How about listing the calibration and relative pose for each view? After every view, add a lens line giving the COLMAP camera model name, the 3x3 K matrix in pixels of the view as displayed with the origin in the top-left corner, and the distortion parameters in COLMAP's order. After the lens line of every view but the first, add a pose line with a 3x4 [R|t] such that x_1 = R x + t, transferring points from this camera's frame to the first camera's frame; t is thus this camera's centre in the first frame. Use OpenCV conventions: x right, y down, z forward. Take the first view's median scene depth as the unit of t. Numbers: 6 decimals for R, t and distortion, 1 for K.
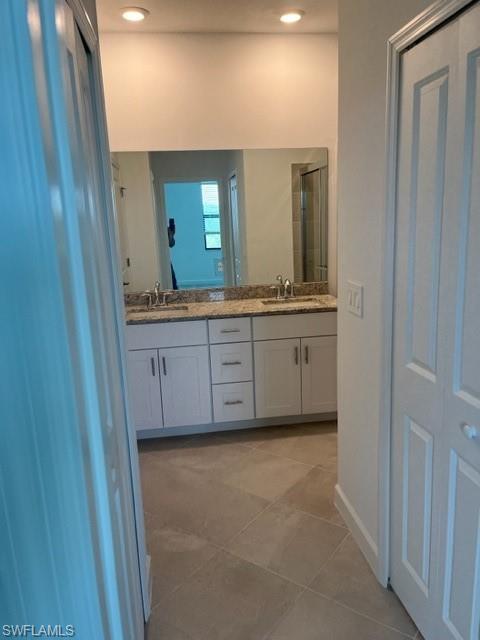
lens RADIAL K [[493.5, 0, 240.1], [0, 493.5, 319.7], [0, 0, 1]] dist [0.008090, 0.004368]
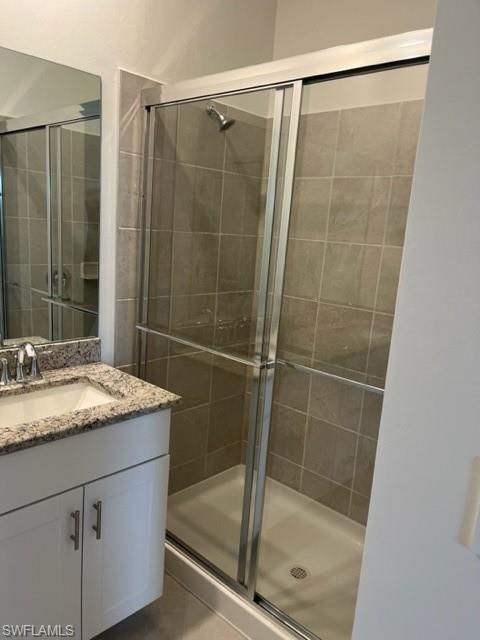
lens RADIAL K [[493.5, 0, 239.3], [0, 493.5, 322.1], [0, 0, 1]] dist [0.008090, 0.004368]
pose [[0.773952, -0.034558, 0.632301, -0.039837], [0.033007, 0.999354, 0.014217, -0.101174], [-0.632384, 0.009867, 0.774592, 0.520464]]
